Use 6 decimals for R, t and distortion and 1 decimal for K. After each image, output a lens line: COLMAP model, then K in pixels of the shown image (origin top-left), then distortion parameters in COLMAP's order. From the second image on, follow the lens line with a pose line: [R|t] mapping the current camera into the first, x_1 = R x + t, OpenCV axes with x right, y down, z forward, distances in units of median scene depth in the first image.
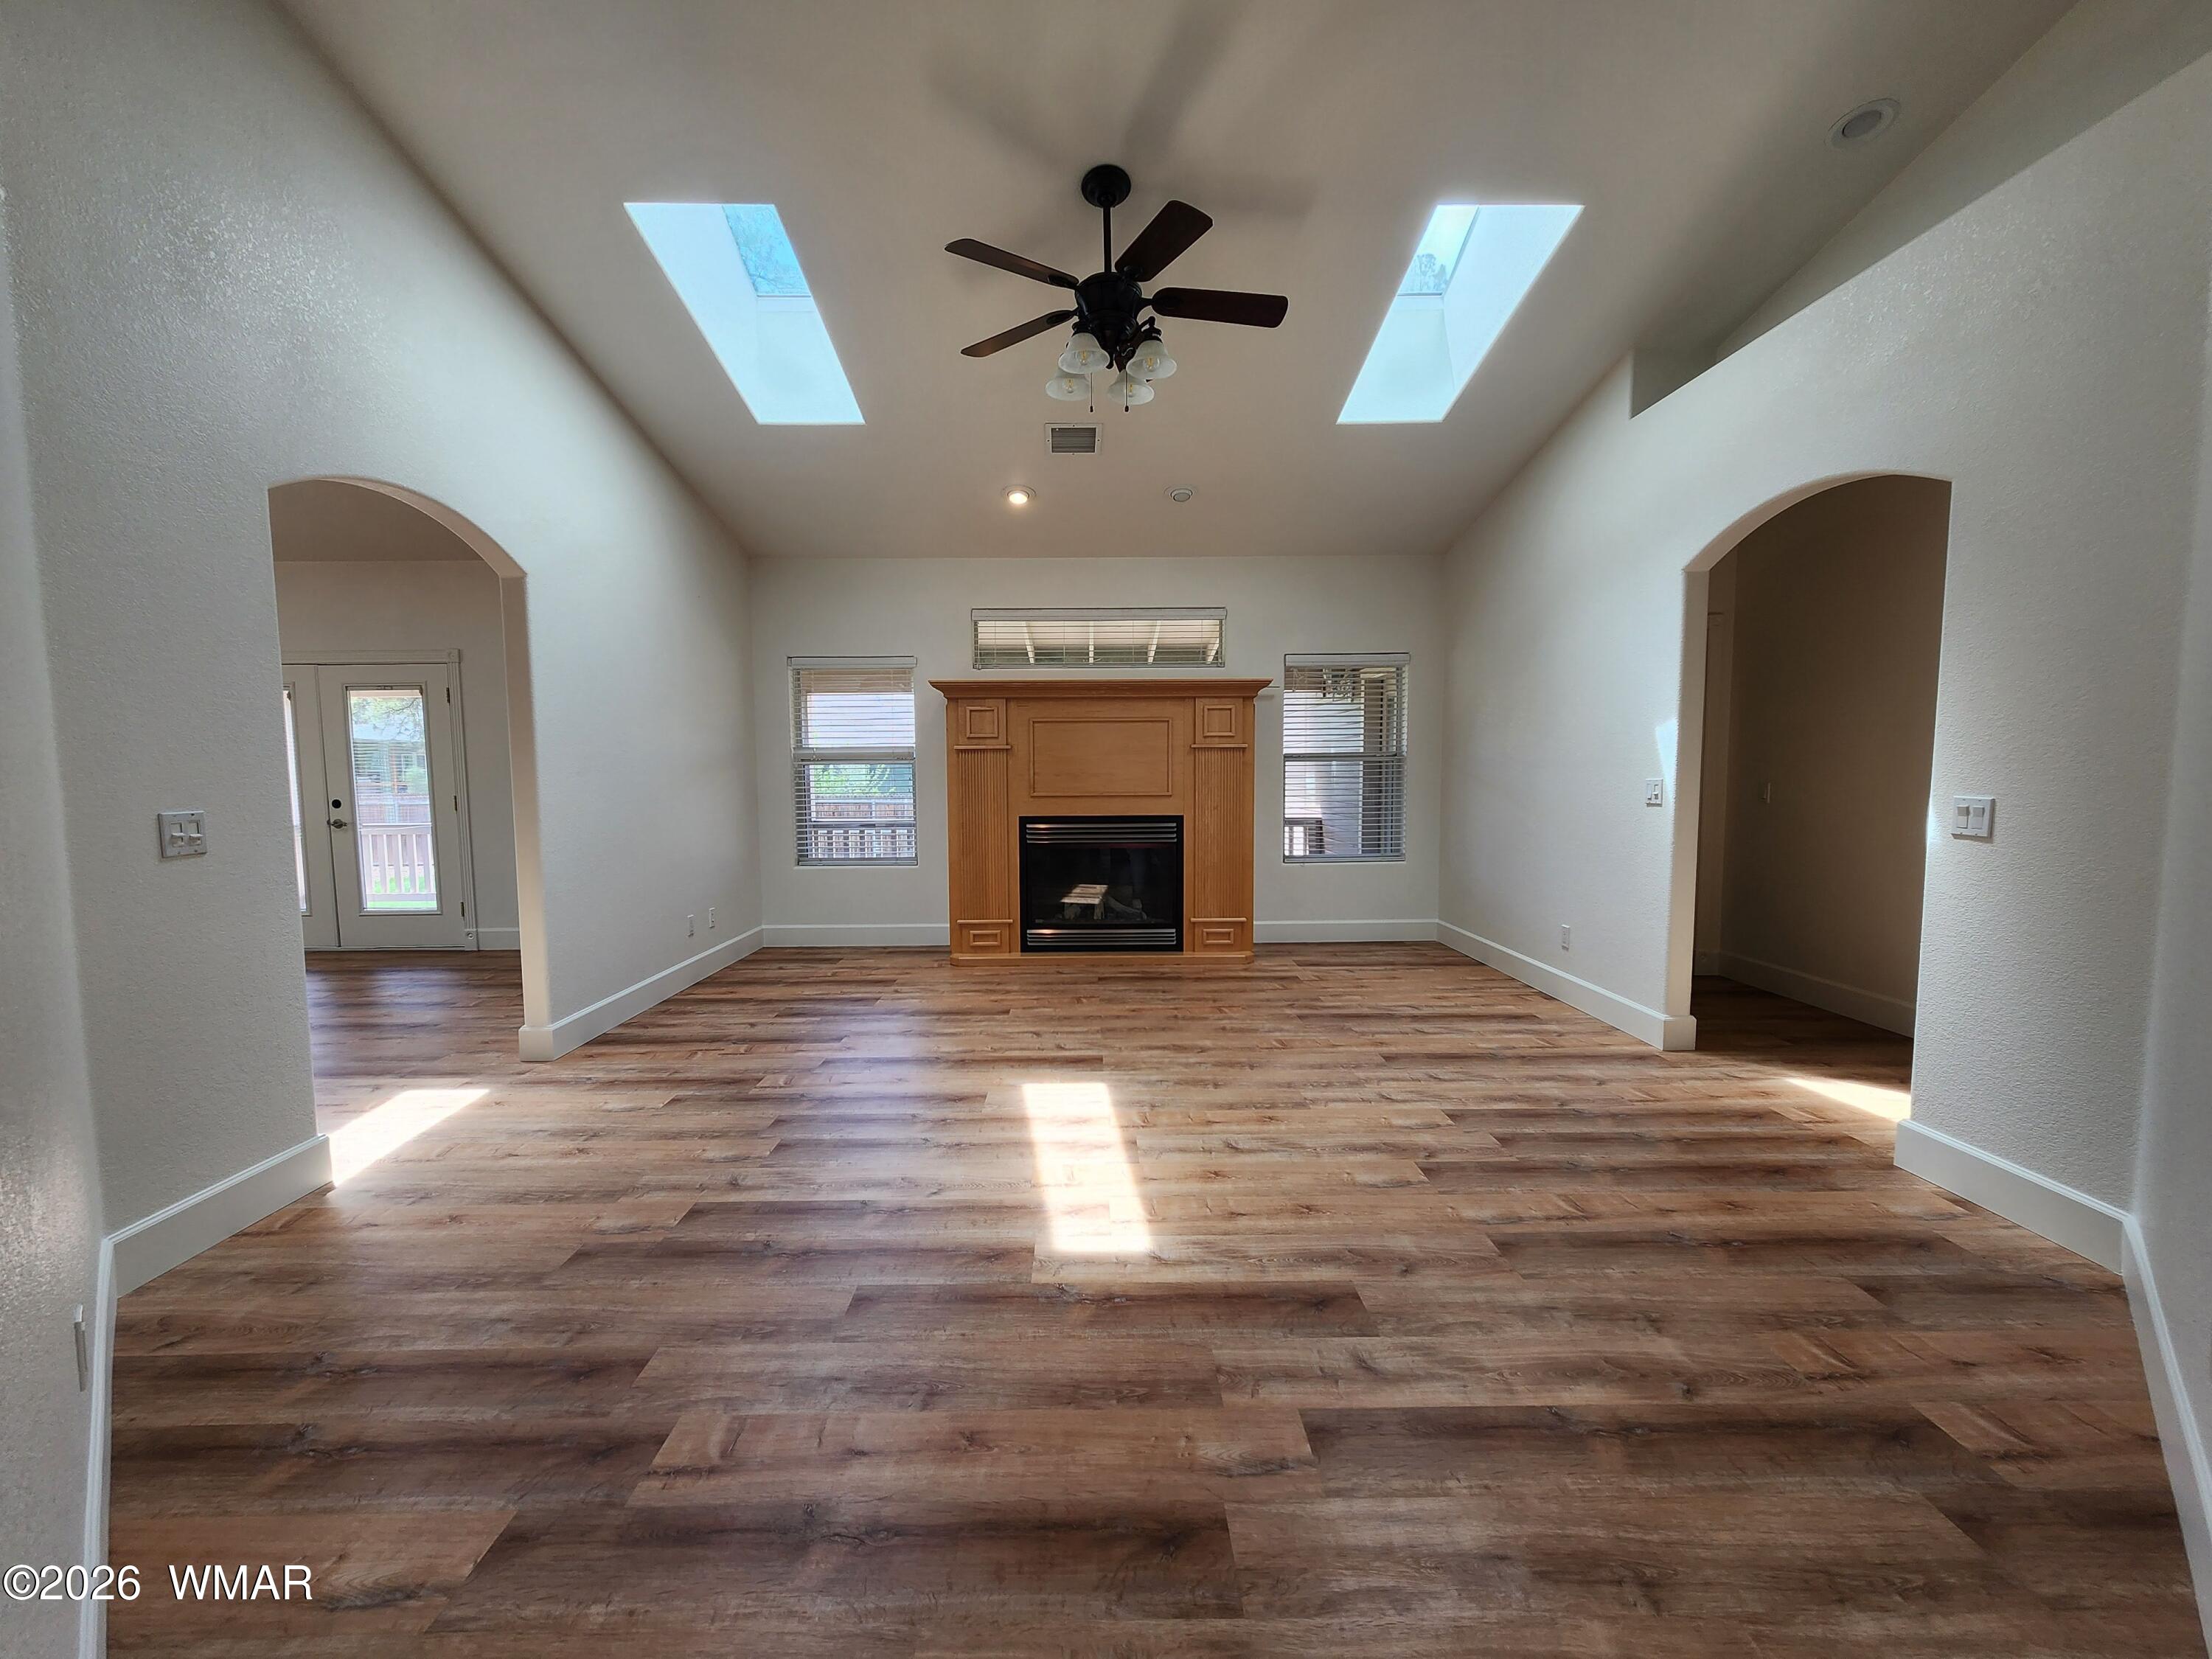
lens RADIAL K [[914.1, 0, 1105.4], [0, 914.1, 841.9], [0, 0, 1]] dist [-0.002142, 0.000084]
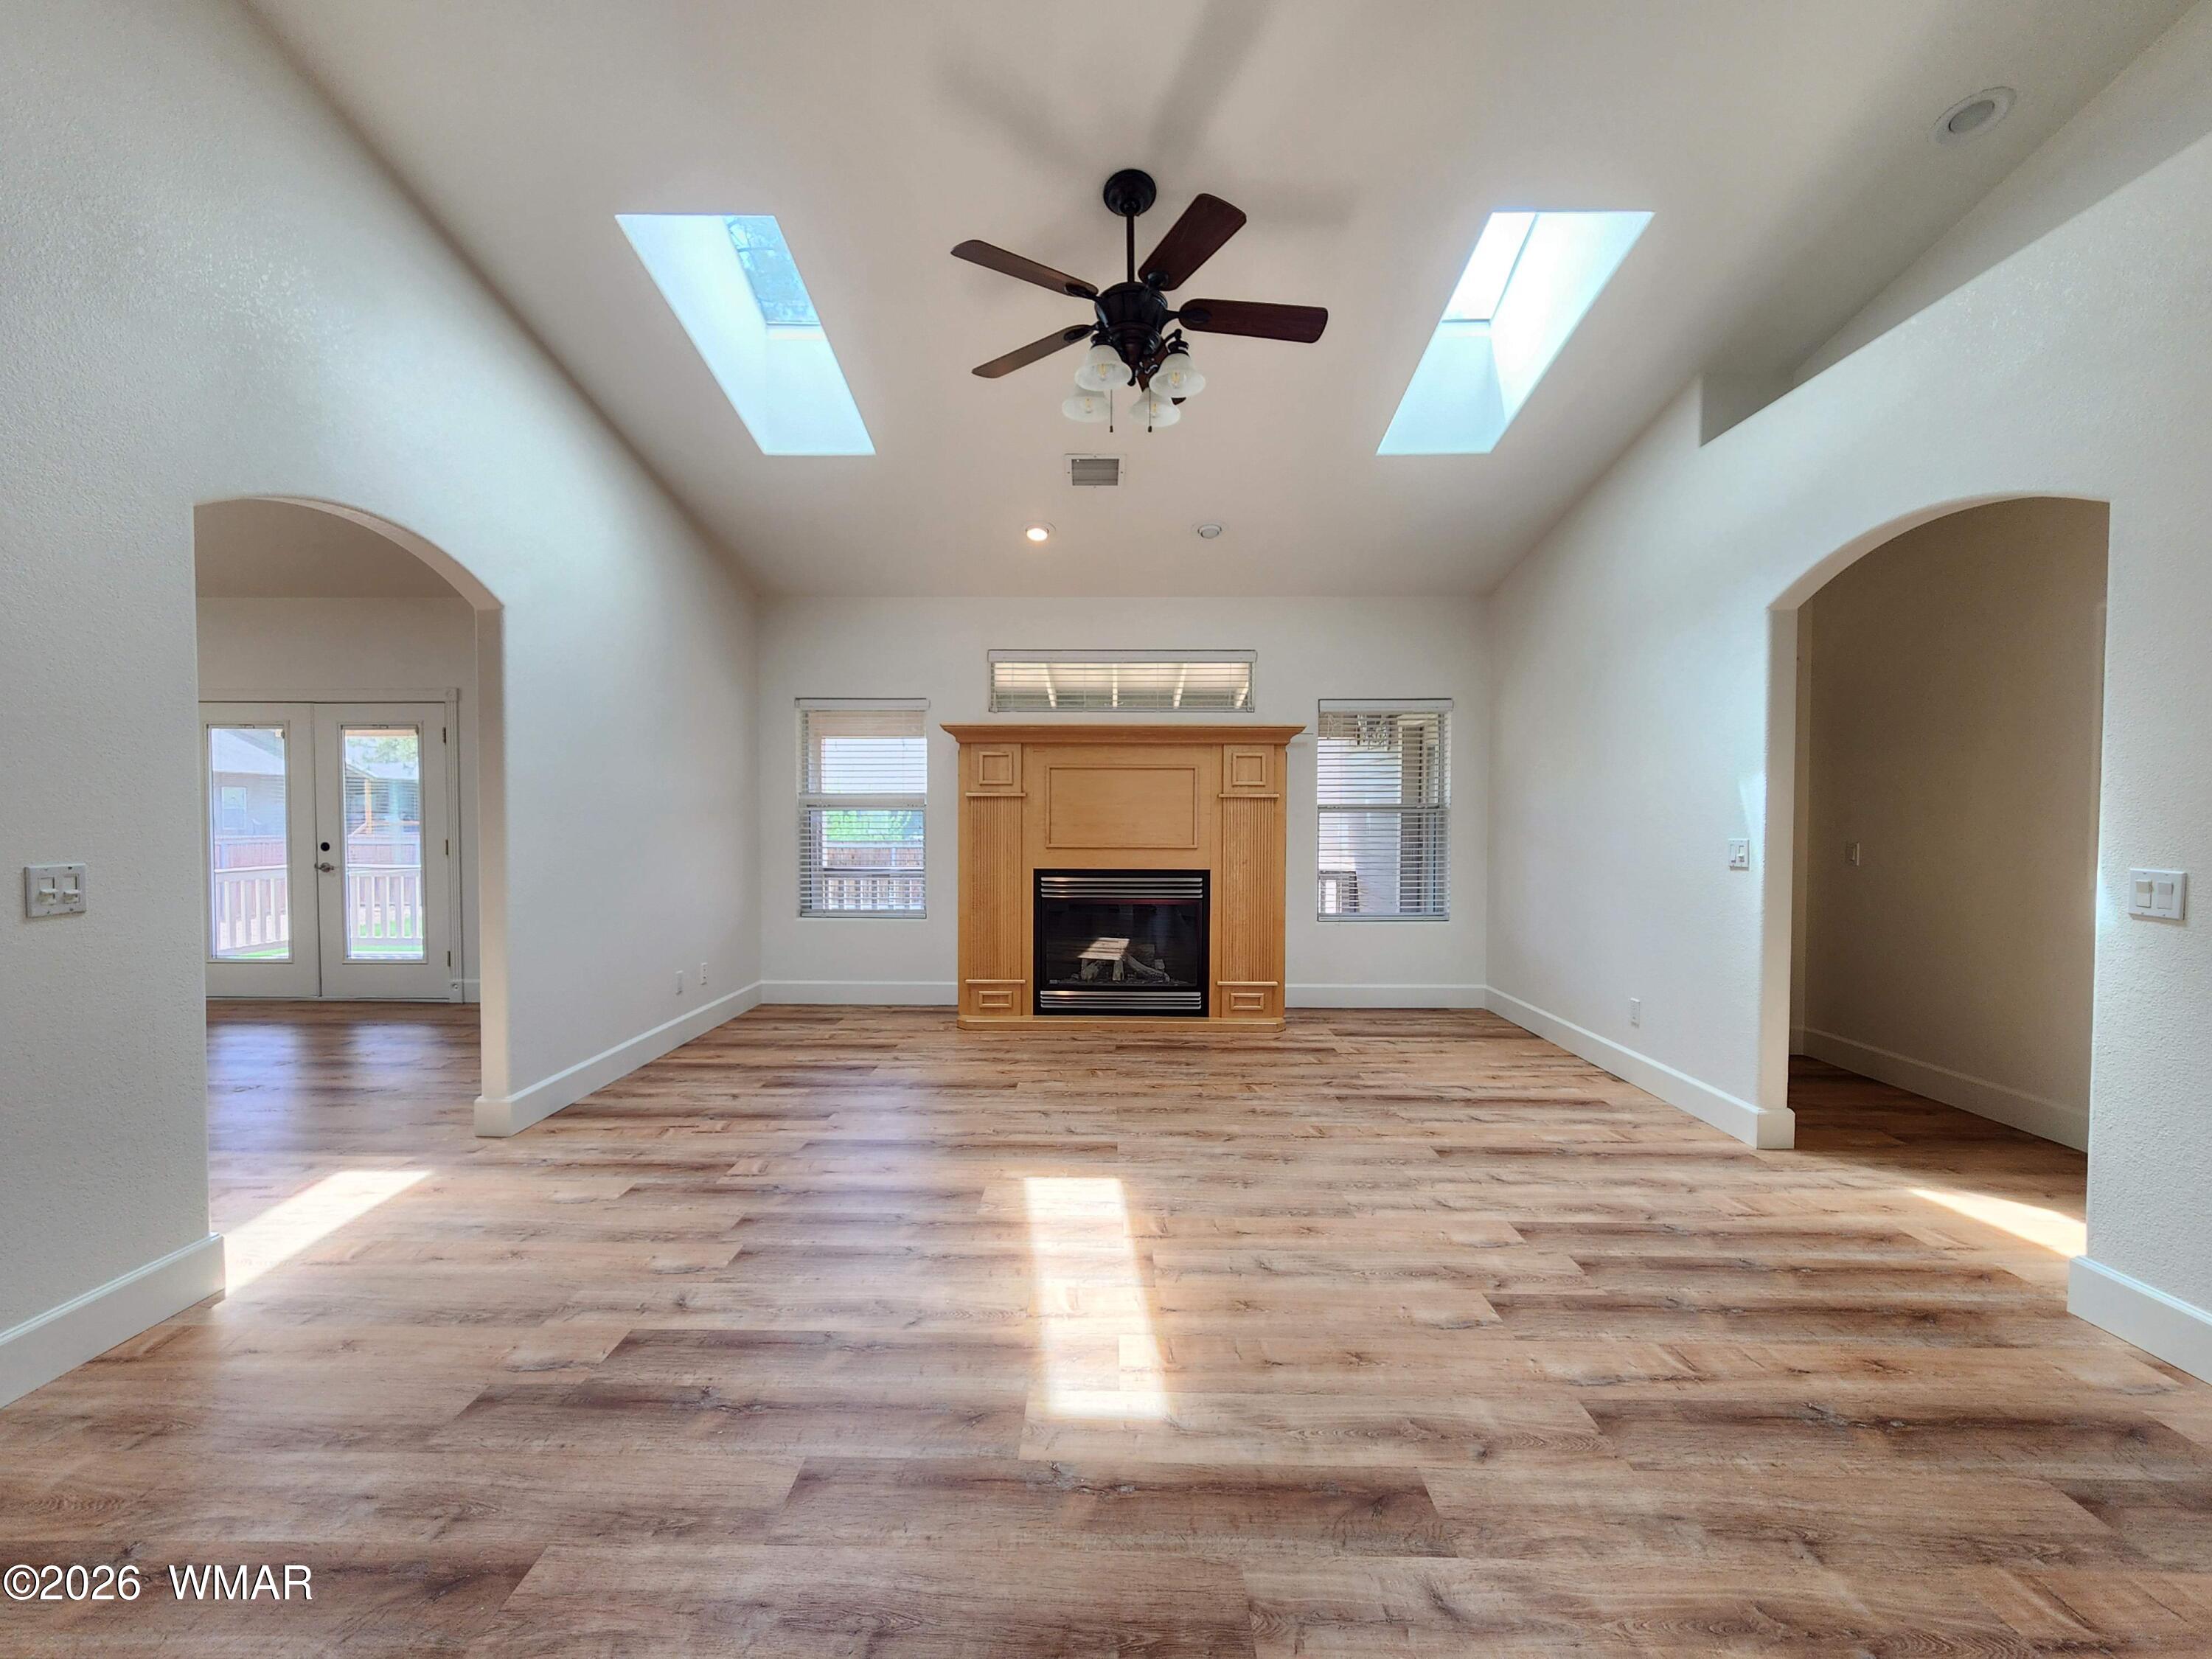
lens RADIAL K [[914.1, 0, 1110.3], [0, 914.1, 830.5], [0, 0, 1]] dist [-0.002142, 0.000084]
pose [[0.999662, 0.010892, -0.023613, 0.010000], [-0.012324, 0.998037, -0.061401, -0.018960], [0.022898, 0.061671, 0.997834, 0.120037]]
